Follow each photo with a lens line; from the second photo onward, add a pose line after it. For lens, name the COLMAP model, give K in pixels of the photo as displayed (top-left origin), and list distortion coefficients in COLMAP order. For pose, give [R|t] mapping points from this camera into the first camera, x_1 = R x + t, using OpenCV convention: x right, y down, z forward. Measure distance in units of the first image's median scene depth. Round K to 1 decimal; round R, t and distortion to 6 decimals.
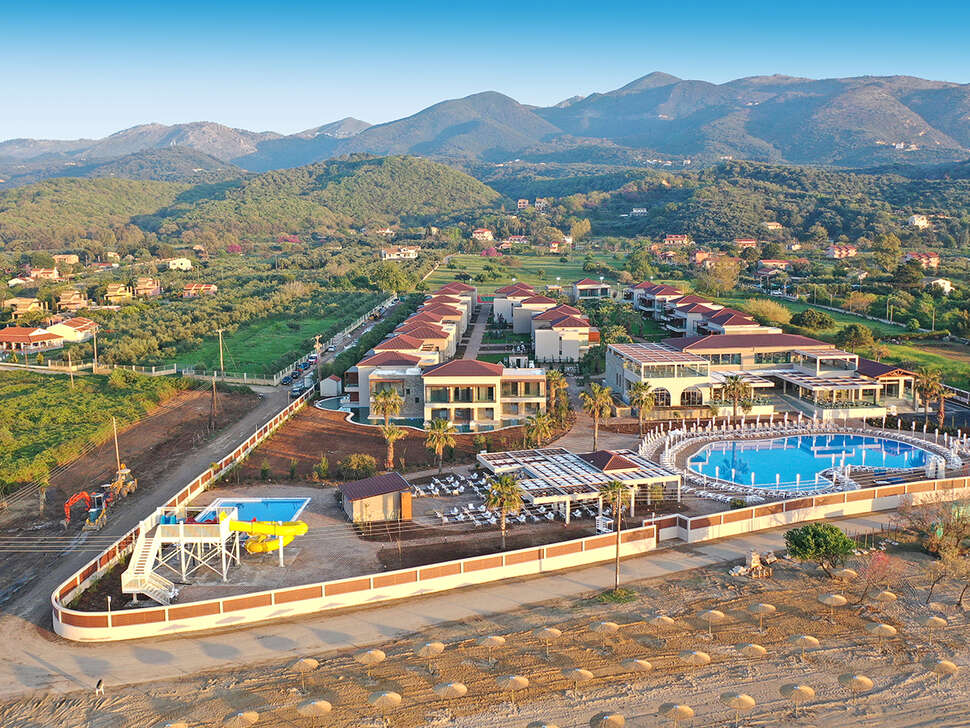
lens RADIAL K [[1032.3, 0, 485.0], [0, 1032.3, 364.0], [0, 0, 1]] dist [0.001401, -0.002317]
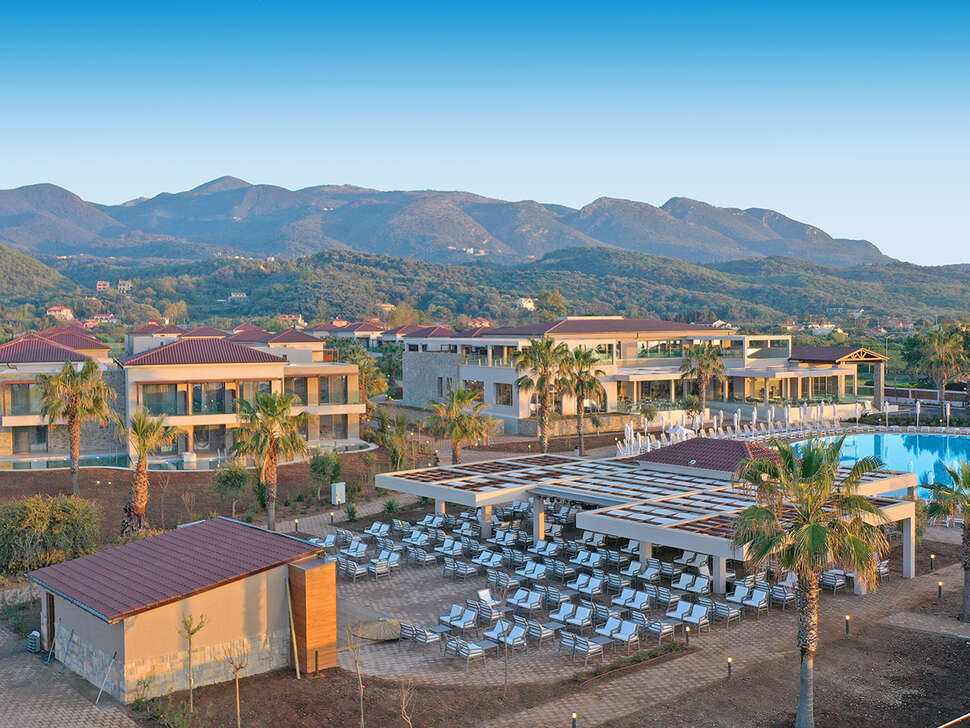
lens RADIAL K [[1032.3, 0, 485.0], [0, 1032.3, 364.0], [0, 0, 1]] dist [0.001401, -0.002317]
pose [[0.916663, -0.011694, 0.399489, -0.018634], [0.054154, 0.993987, -0.095165, 0.012630], [-0.395974, 0.108869, 0.911785, 0.090482]]
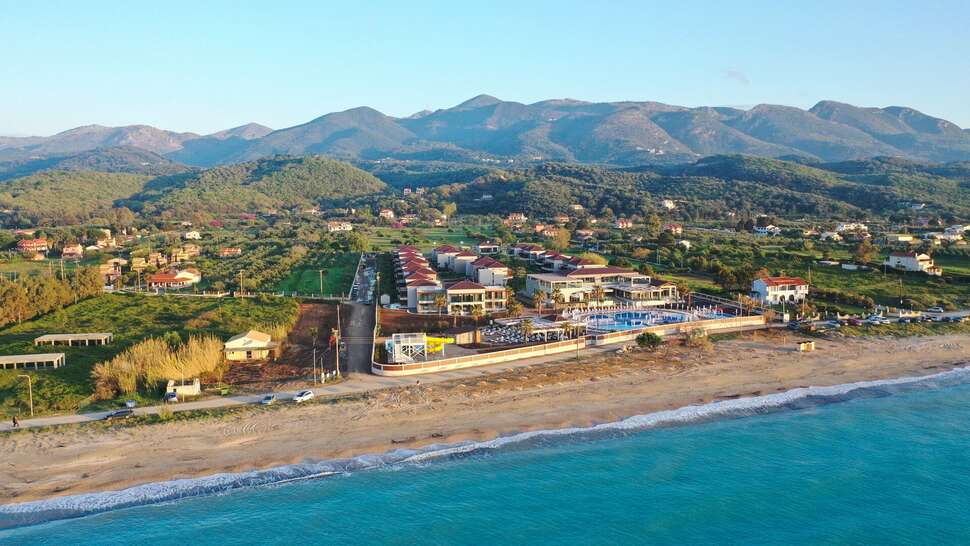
lens RADIAL K [[780.5, 0, 485.0], [0, 780.5, 273.0], [0, 0, 1]] dist [0.004442, 0.002158]
pose [[0.985776, -0.015830, 0.167316, -0.045203], [0.023367, 0.998794, -0.043176, 0.008797], [-0.166431, 0.046472, 0.984957, -0.097062]]
